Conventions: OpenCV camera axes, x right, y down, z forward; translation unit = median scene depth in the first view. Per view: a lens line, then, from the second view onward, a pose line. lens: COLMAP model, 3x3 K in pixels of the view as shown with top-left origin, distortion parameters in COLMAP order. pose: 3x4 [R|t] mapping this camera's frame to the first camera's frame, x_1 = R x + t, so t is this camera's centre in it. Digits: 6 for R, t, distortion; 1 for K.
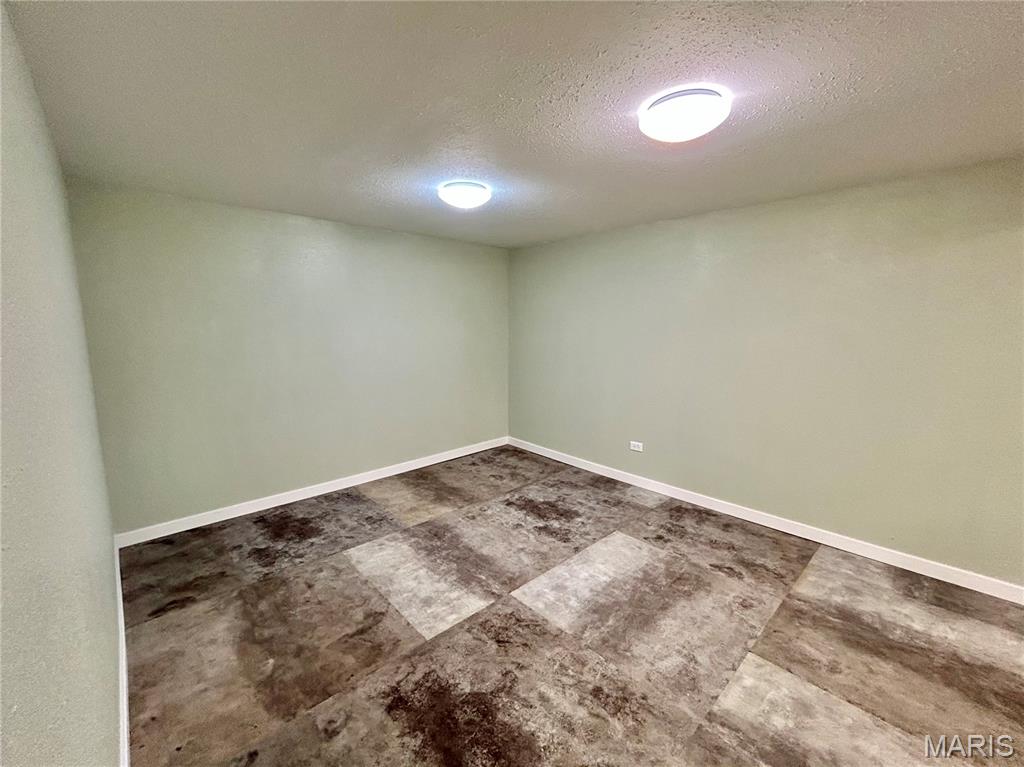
lens RADIAL K [[418.8, 0, 512.2], [0, 418.8, 383.5], [0, 0, 1]] dist [0.000903, -0.000664]
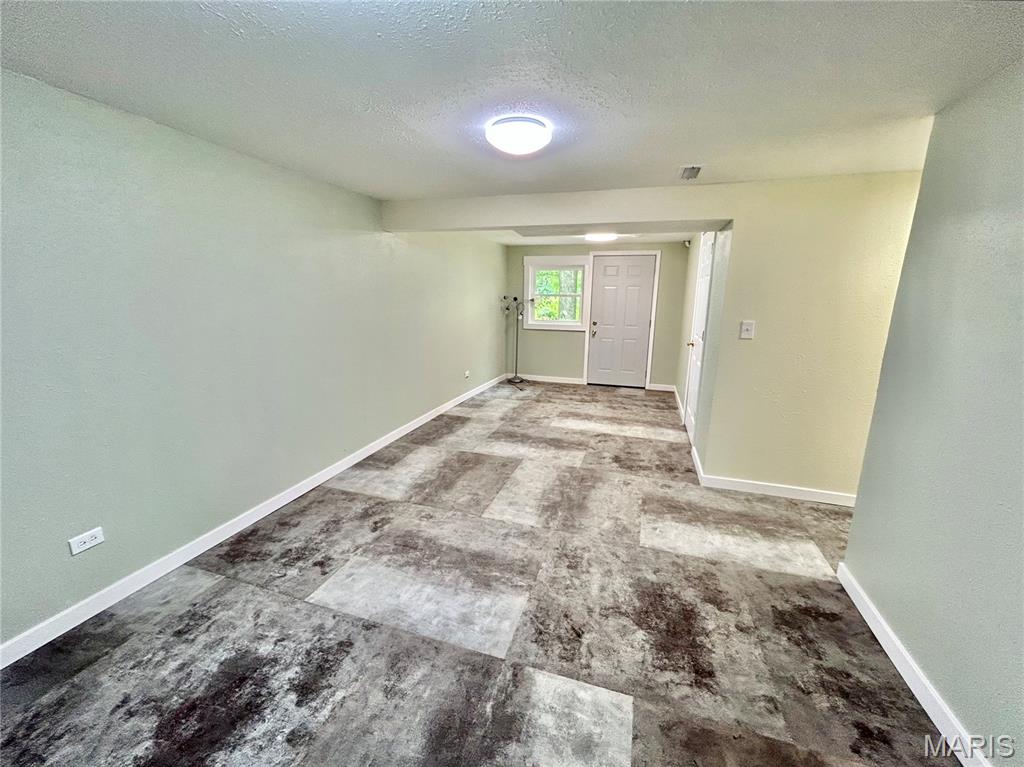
lens RADIAL K [[418.8, 0, 512.0], [0, 418.8, 384.0], [0, 0, 1]] dist [0.000903, -0.000664]
pose [[-0.481906, -0.193070, 0.854688, -0.555847], [0.114039, 0.953306, 0.279647, -0.179935], [-0.868770, 0.232231, -0.437386, 1.185135]]
